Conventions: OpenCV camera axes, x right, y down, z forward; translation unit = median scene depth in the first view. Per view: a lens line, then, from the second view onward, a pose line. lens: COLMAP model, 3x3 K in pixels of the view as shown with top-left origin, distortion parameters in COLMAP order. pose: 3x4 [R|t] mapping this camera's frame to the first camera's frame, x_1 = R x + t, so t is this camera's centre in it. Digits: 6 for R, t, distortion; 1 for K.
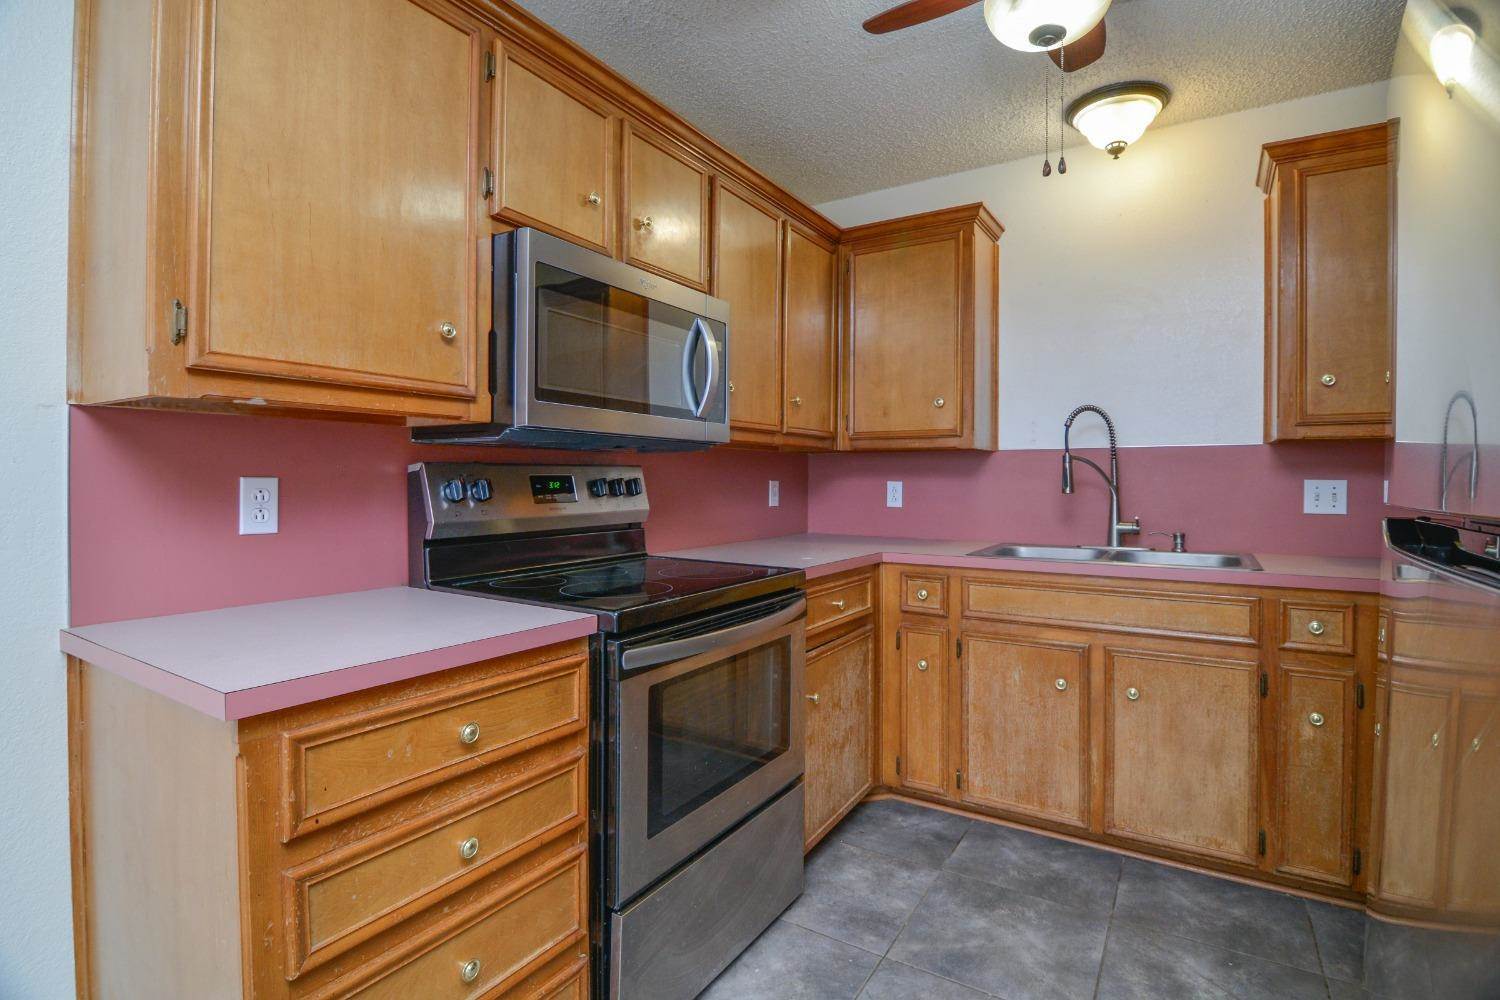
lens RADIAL K [[728.7, 0, 745.7], [0, 728.7, 480.7], [0, 0, 1]] dist [-0.004200, -0.013642]
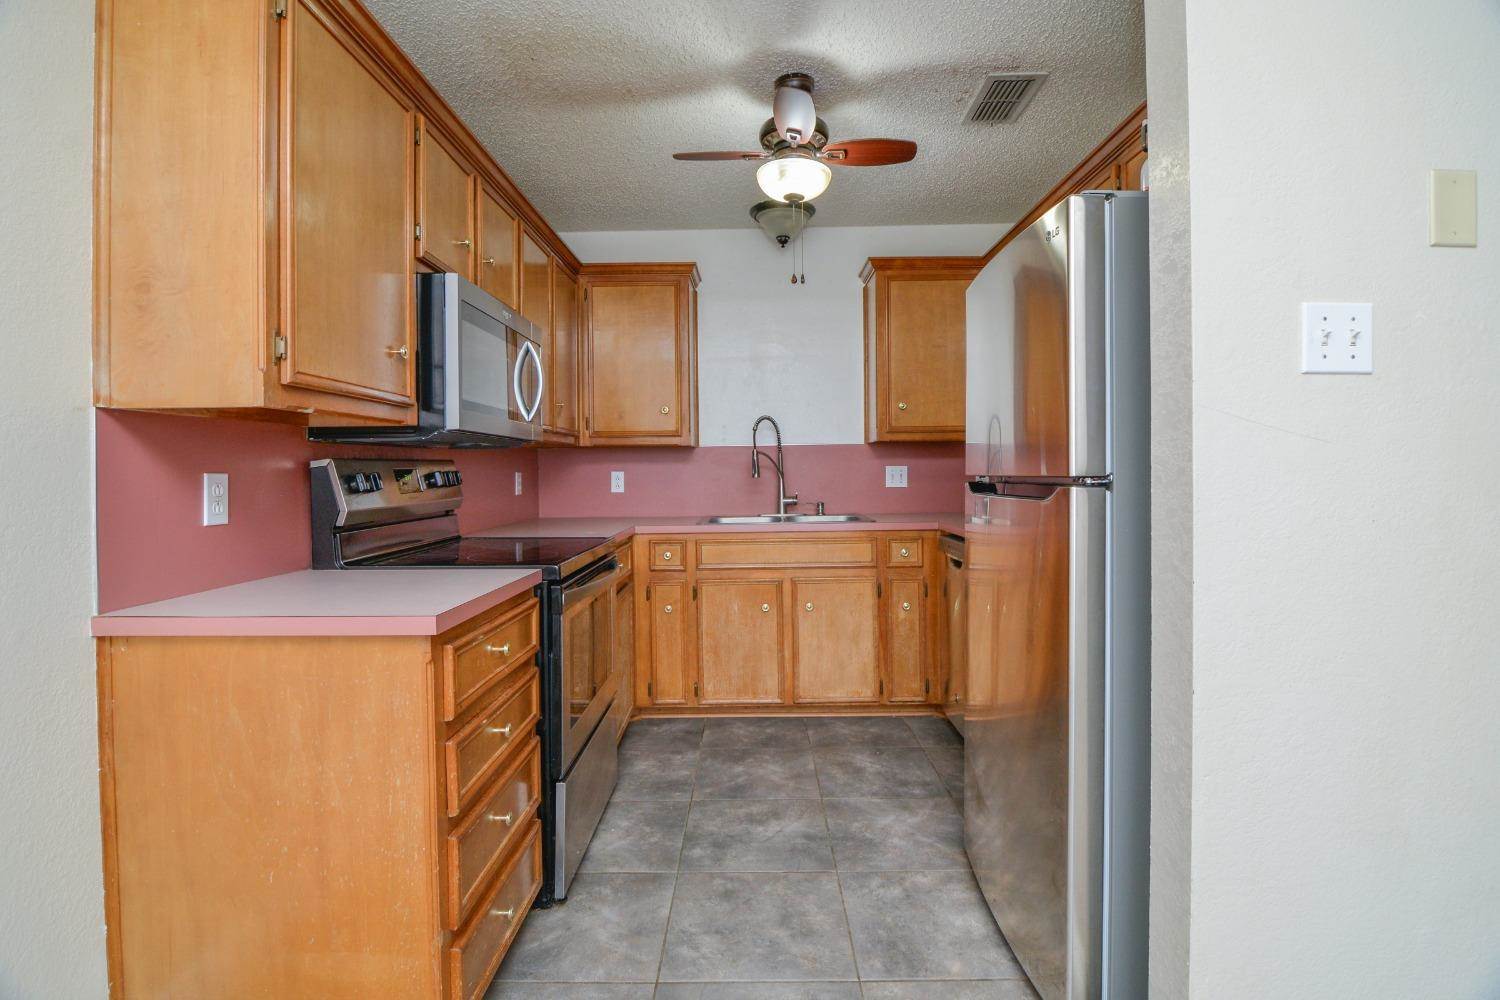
lens RADIAL K [[727.1, 0, 753.6], [0, 727.1, 469.3], [0, 0, 1]] dist [0.018546, -0.010579]
pose [[0.849503, -0.013564, 0.527409, -0.358811], [0.015649, 0.999877, 0.000509, 0.000609], [-0.527351, 0.007821, 0.849611, -0.234985]]
